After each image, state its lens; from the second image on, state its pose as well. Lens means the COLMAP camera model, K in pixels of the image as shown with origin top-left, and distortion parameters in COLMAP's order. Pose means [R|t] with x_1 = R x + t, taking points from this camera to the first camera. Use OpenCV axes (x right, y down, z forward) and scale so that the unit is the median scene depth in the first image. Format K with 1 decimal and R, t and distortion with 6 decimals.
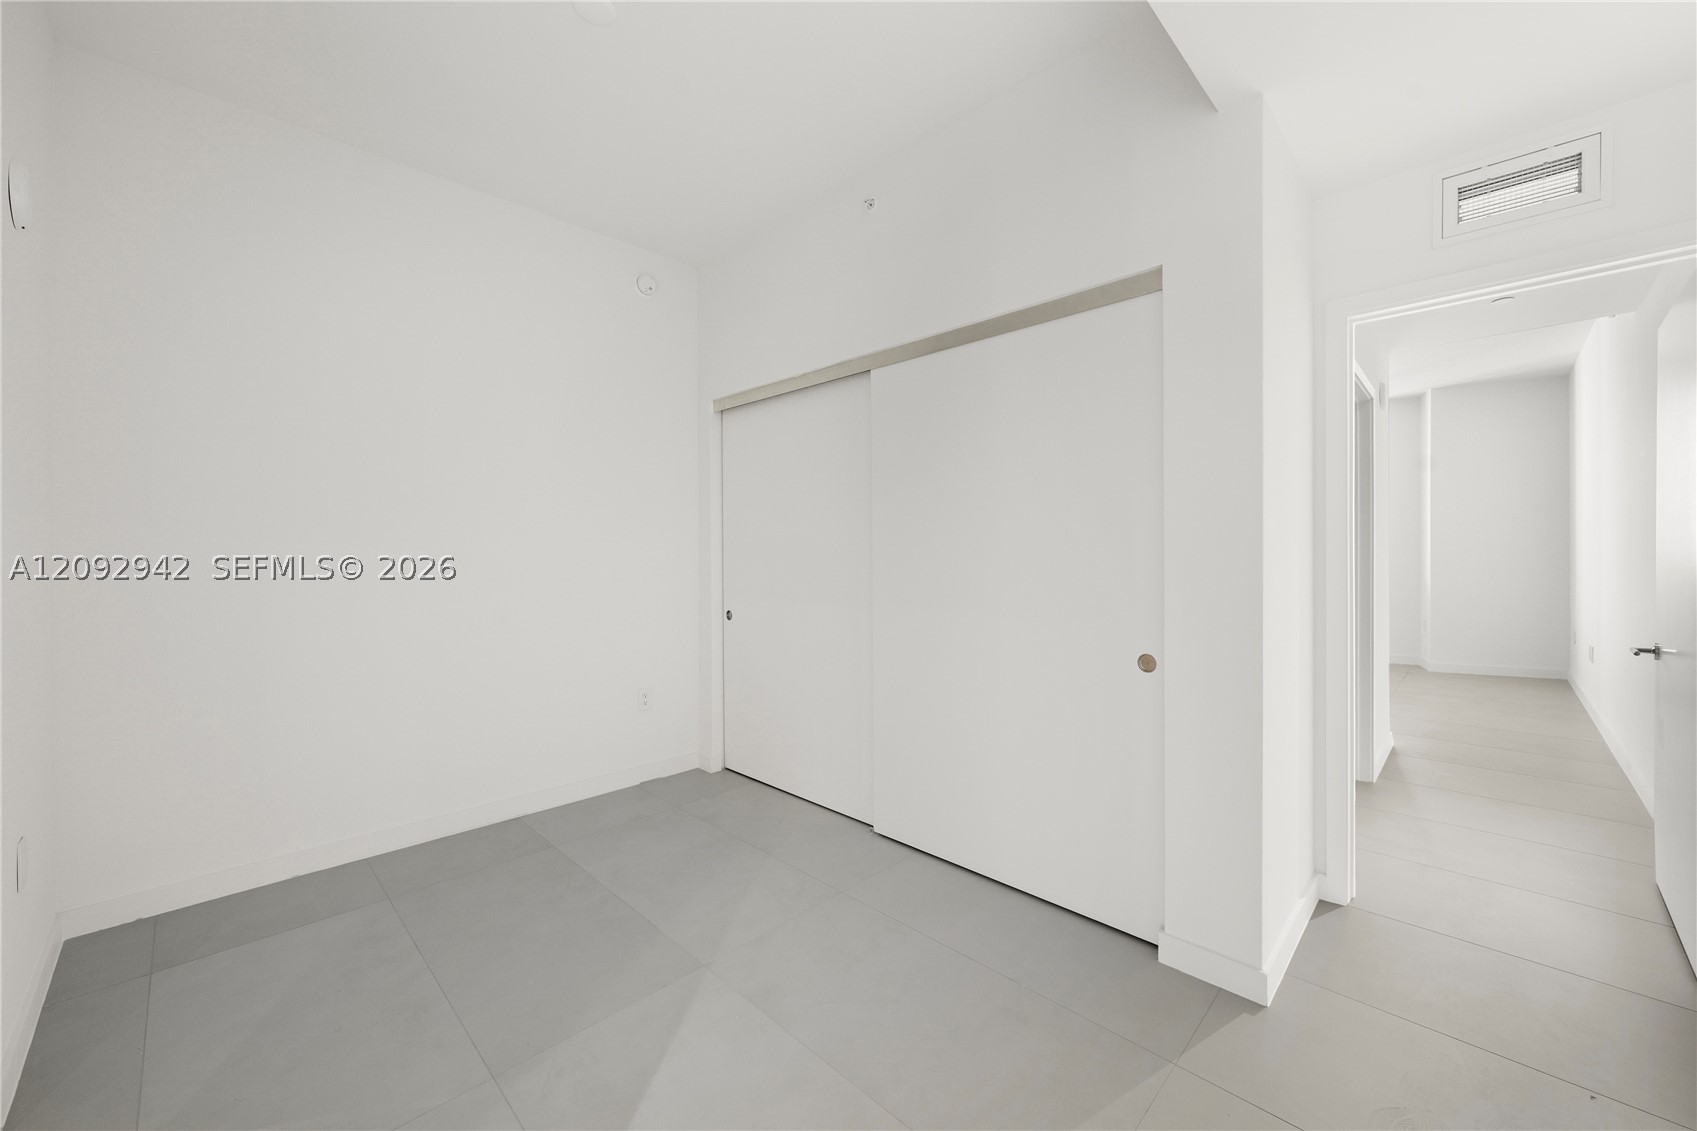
lens RADIAL K [[643.9, 0, 845.9], [0, 643.9, 558.5], [0, 0, 1]] dist [-0.001120, -0.000099]
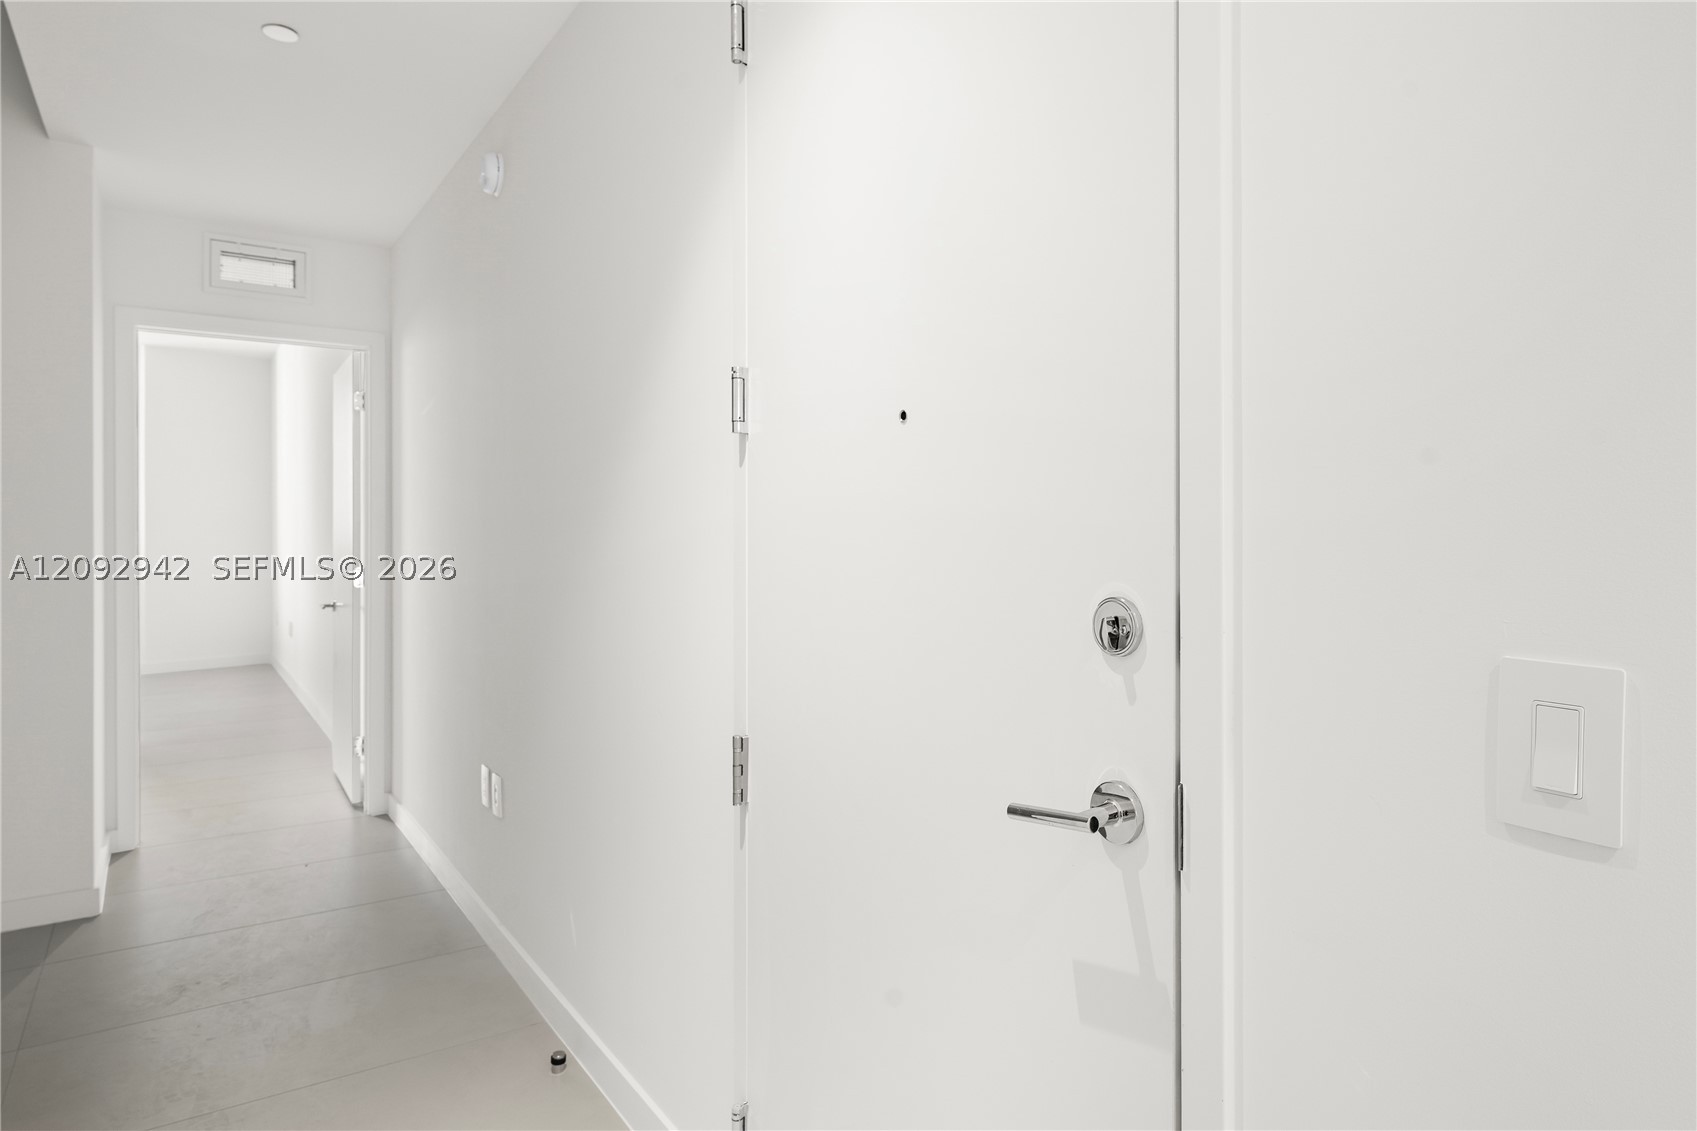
lens RADIAL K [[969.9, 0, 859.8], [0, 969.9, 541.9], [0, 0, 1]] dist [0.003545, 0.000896]
pose [[0.176251, -0.005983, 0.984327, -0.589295], [0.000417, 0.999982, 0.006003, -0.003862], [-0.984345, -0.000648, 0.176251, -0.478305]]
